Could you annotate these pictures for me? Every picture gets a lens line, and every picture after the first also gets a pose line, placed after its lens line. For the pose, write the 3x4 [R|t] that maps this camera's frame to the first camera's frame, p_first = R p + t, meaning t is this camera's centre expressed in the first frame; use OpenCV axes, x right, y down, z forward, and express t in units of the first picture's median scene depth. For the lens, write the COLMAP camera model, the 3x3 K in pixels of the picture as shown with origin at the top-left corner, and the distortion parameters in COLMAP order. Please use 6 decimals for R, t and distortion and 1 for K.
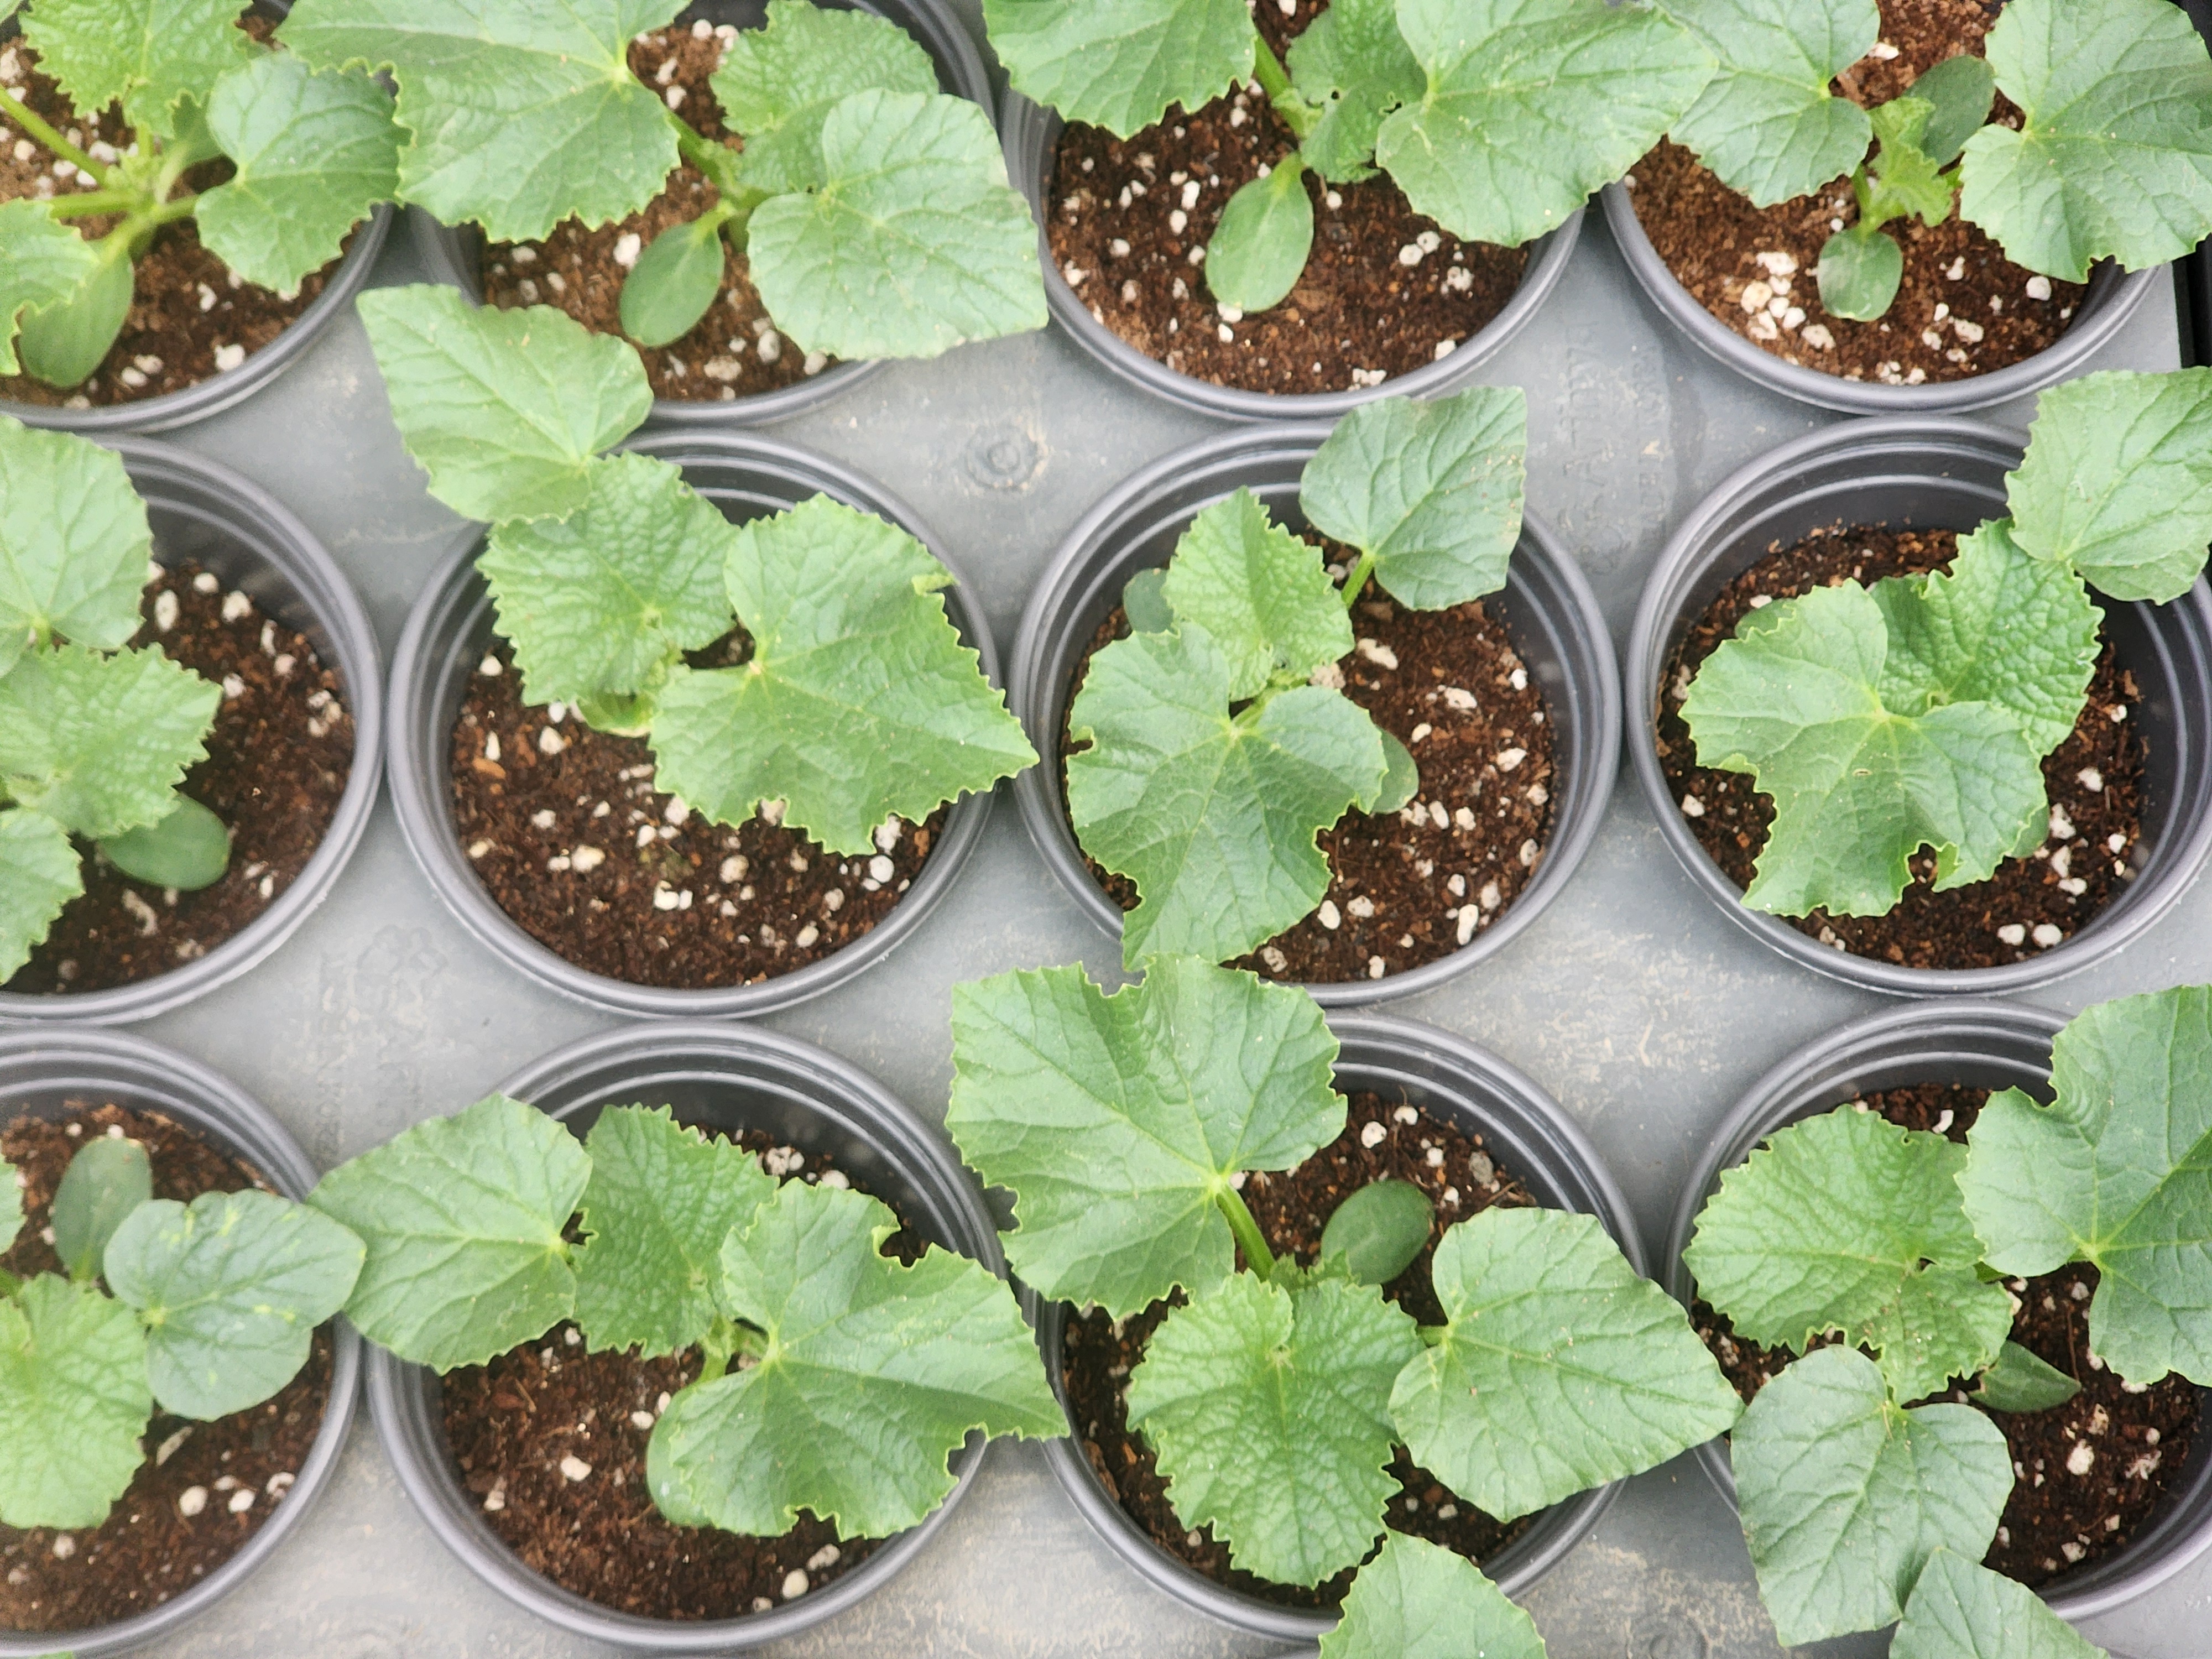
lens RADIAL K [[4456.7, 0, 1106.0], [0, 4456.7, 829.5], [0, 0, 1]] dist [0.366821, -0.604699]
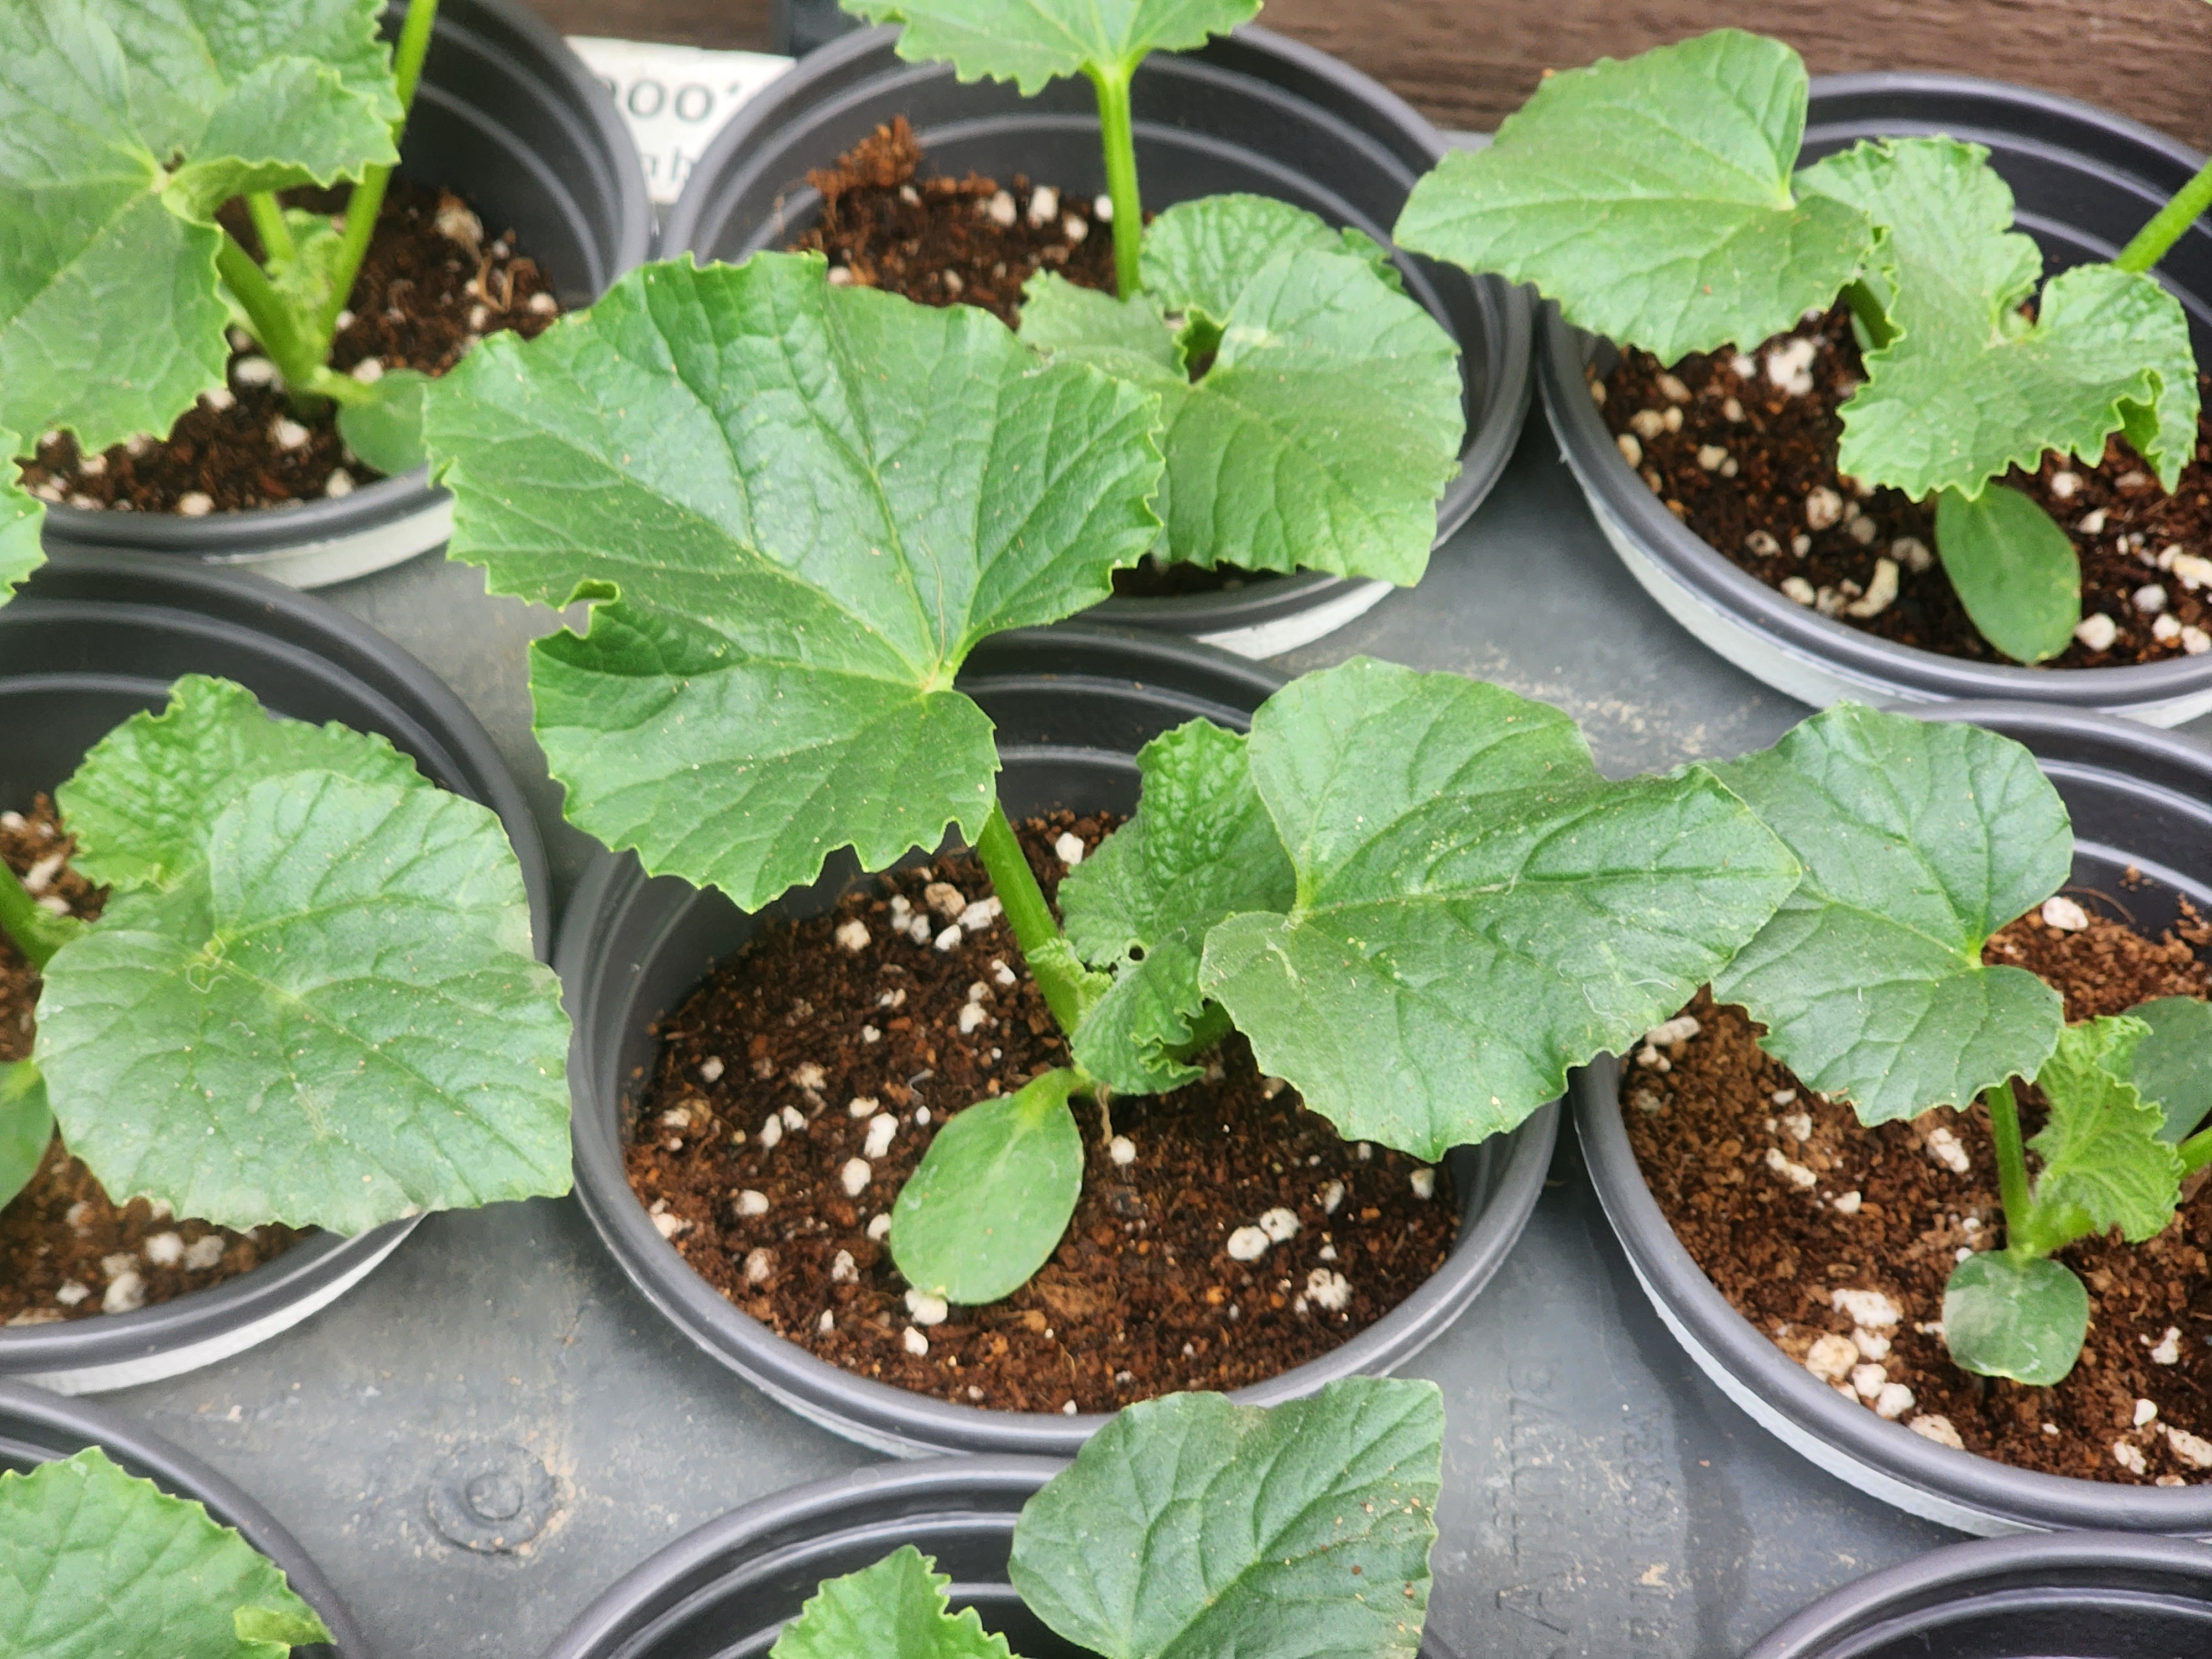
lens RADIAL K [[4751.2, 0, 1106.0], [0, 4751.2, 829.5], [0, 0, 1]] dist [-0.408038, 4.323109]
pose [[0.995783, 0.089769, 0.018931, 0.033665], [-0.077382, 0.932672, -0.352329, 0.038736], [-0.049285, 0.349378, 0.935685, 0.413739]]
